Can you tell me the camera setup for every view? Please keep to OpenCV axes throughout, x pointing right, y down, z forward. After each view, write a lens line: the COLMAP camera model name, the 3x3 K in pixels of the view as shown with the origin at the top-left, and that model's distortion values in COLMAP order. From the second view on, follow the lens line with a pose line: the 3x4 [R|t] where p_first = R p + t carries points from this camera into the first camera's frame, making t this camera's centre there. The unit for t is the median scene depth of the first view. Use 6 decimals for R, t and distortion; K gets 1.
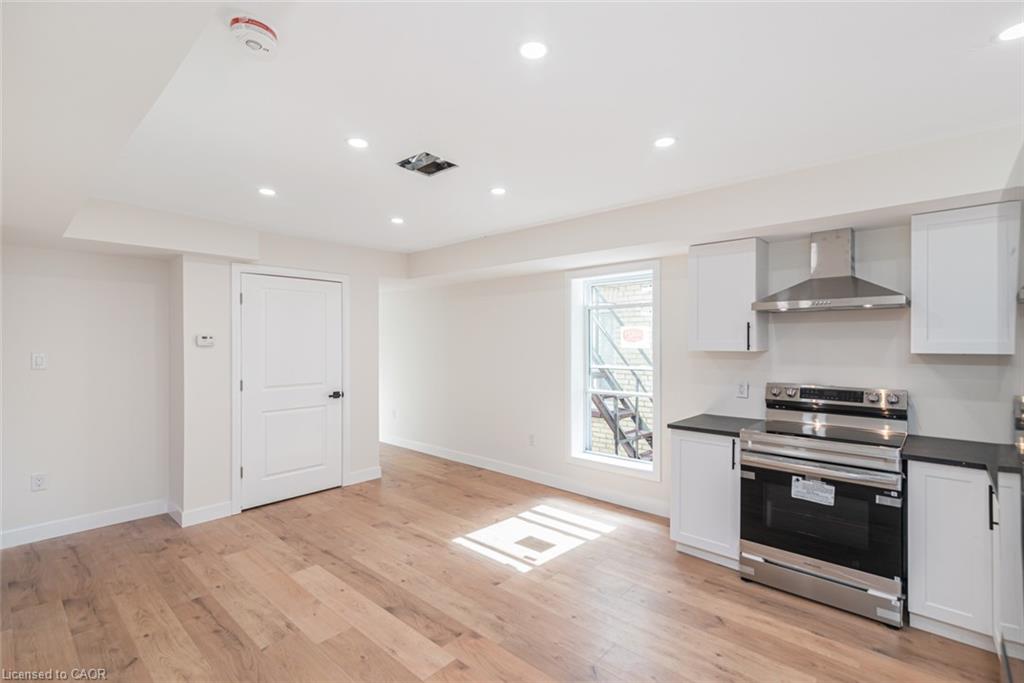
lens RADIAL K [[468.3, 0, 523.7], [0, 468.3, 351.9], [0, 0, 1]] dist [0.019813, 0.000094]
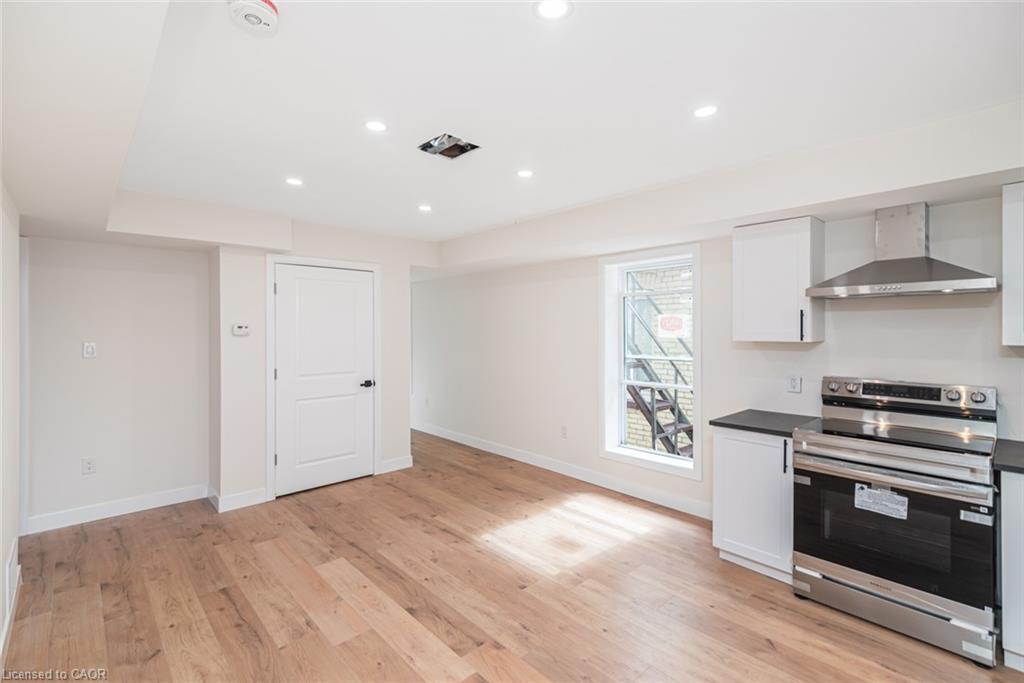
lens RADIAL K [[468.3, 0, 519.0], [0, 468.3, 335.2], [0, 0, 1]] dist [0.019813, 0.000094]
pose [[0.996063, 0.000682, -0.088642, 0.018188], [-0.001325, 0.999973, -0.007194, -0.007305], [0.088635, 0.007283, 0.996038, 0.053506]]
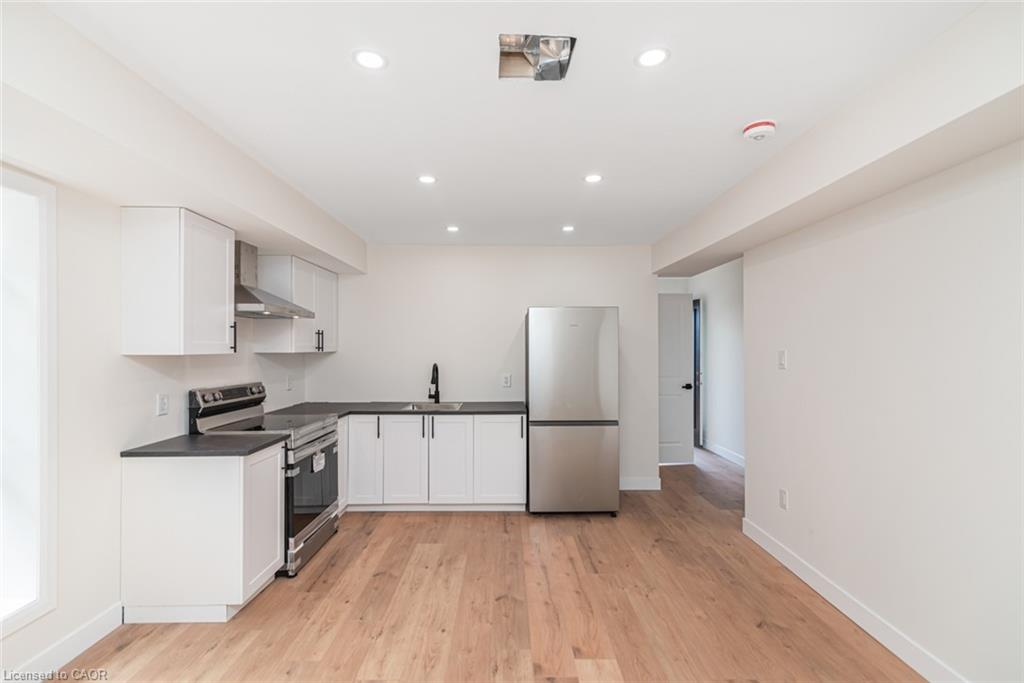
lens RADIAL K [[468.3, 0, 504.2], [0, 468.3, 350.6], [0, 0, 1]] dist [0.019813, 0.000094]
pose [[-0.648811, -0.001339, 0.760948, -0.611552], [0.019871, 0.999628, 0.018702, -0.013858], [-0.760690, 0.027255, -0.648543, 1.329146]]
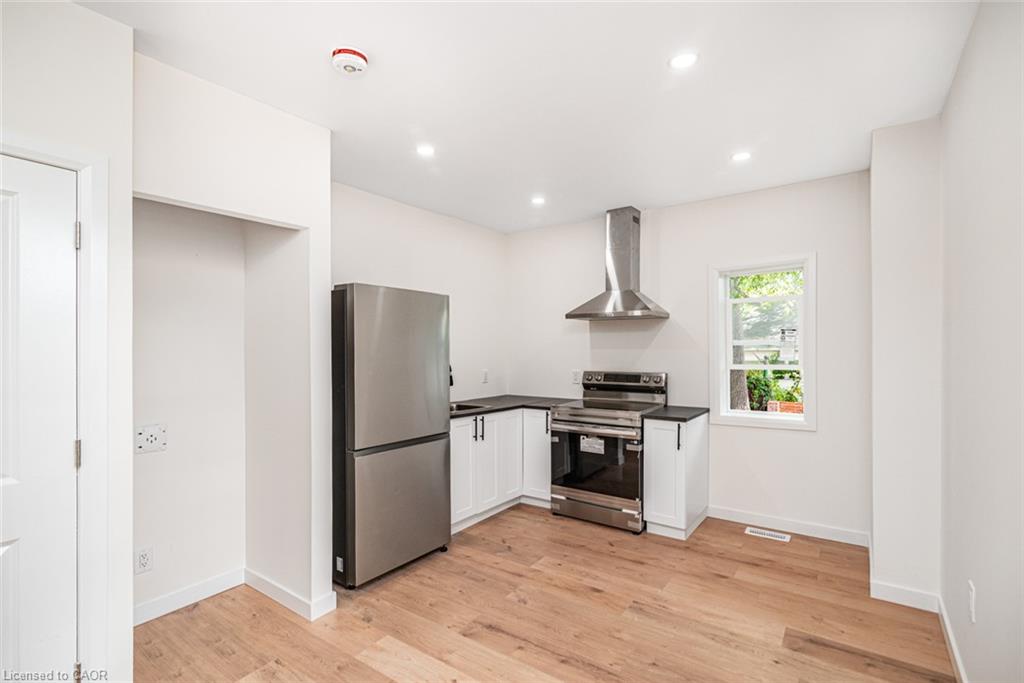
lens RADIAL K [[468.3, 0, 506.1], [0, 468.3, 342.3], [0, 0, 1]] dist [0.019813, 0.000094]
pose [[0.993857, -0.014425, 0.109727, 0.191419], [0.016494, 0.999702, -0.017973, 0.007605], [-0.109435, 0.019672, 0.993799, -0.350186]]
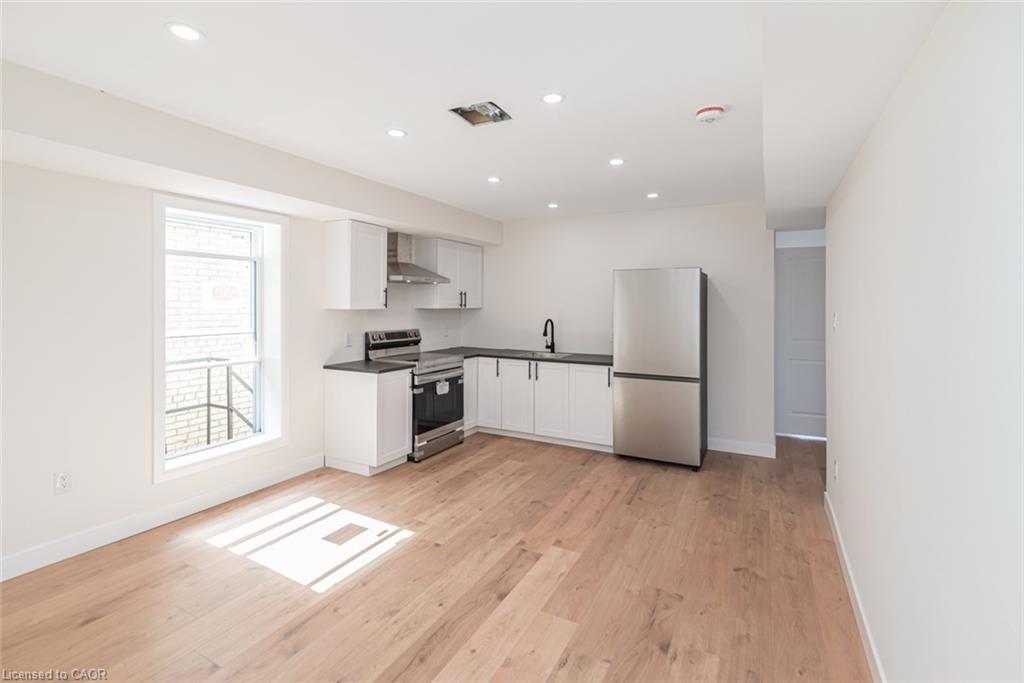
lens RADIAL K [[468.3, 0, 501.5], [0, 468.3, 312.3], [0, 0, 1]] dist [0.019813, 0.000094]
pose [[-0.209166, -0.016247, 0.977745, -1.045206], [0.015437, 0.999683, 0.019914, -0.014252], [-0.977758, 0.019258, -0.208849, 1.065246]]
